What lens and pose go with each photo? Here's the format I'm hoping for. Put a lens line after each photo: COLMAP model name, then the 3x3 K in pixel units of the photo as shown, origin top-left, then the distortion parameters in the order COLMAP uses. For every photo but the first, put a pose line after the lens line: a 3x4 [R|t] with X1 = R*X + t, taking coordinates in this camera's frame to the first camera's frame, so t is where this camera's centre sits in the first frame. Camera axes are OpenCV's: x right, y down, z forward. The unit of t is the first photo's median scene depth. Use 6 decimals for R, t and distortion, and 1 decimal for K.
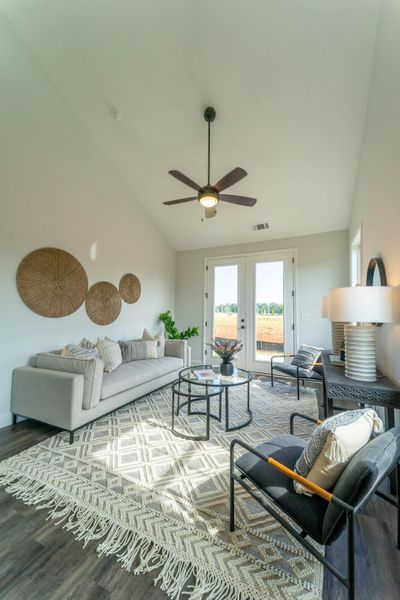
lens RADIAL K [[234.6, 0, 198.7], [0, 234.6, 300.9], [0, 0, 1]] dist [0.100560, -0.039978]
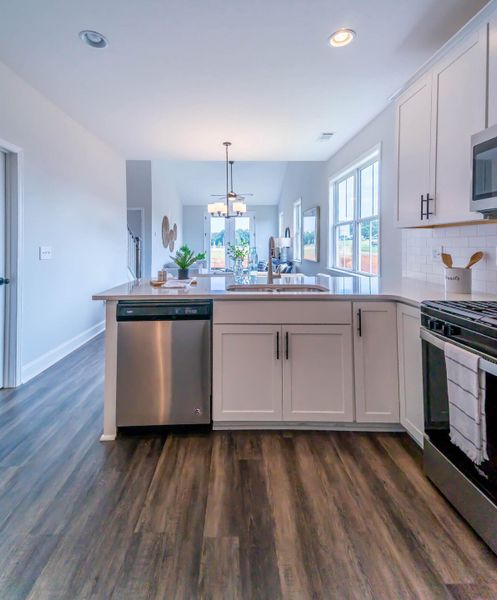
lens RADIAL K [[301.4, 0, 237.4], [0, 301.4, 247.2], [0, 0, 1]] dist [0.079715, -0.032197]
pose [[0.895744, -0.011999, 0.444409, -1.143693], [-0.013559, 0.998433, 0.054287, -0.087284], [-0.444364, -0.054652, 0.894178, -1.593461]]
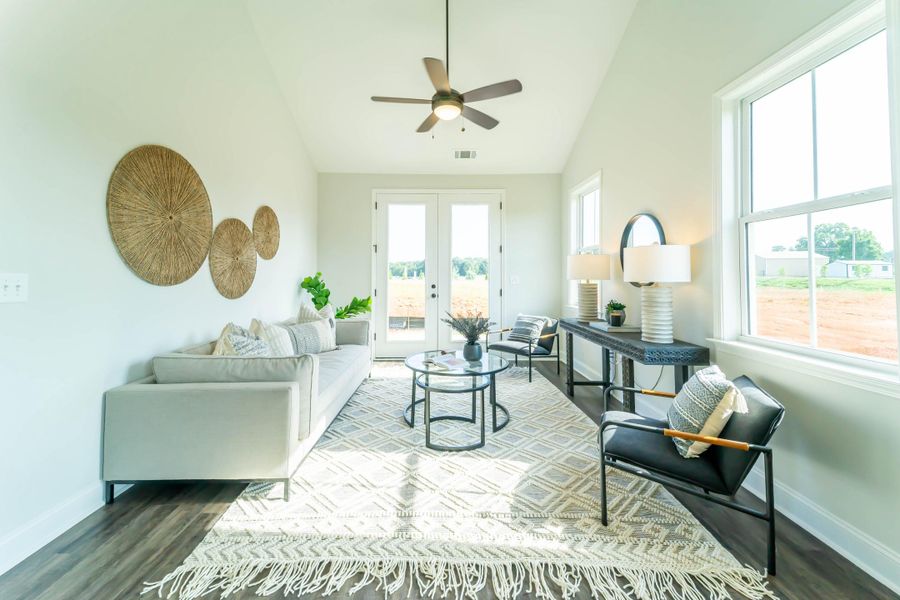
lens RADIAL K [[363.6, 0, 439.0], [0, 363.6, 269.3], [0, 0, 1]] dist [0.041198, -0.000100]
pose [[0.901354, 0.000131, 0.433083, -0.396802], [-0.014074, 0.999481, 0.028988, 0.003859], [-0.432854, -0.032224, 0.900888, 0.045903]]
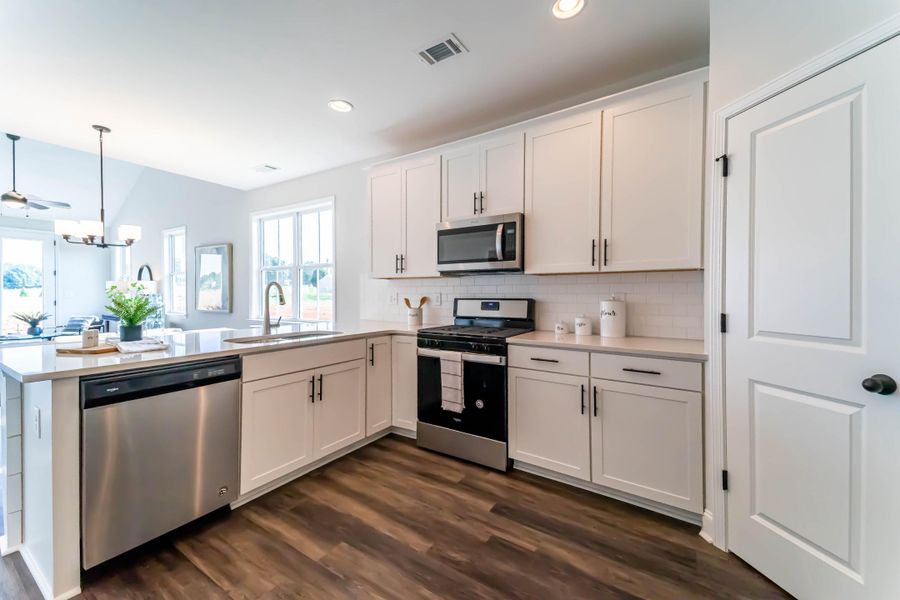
lens RADIAL K [[351.9, 0, 446.1], [0, 351.9, 301.4], [0, 0, 1]] dist [0.100560, -0.039978]
pose [[0.139861, -0.030260, 0.989709, -1.487091], [-0.050730, 0.998001, 0.037682, -0.079592], [-0.988871, -0.055478, 0.138046, -1.455990]]
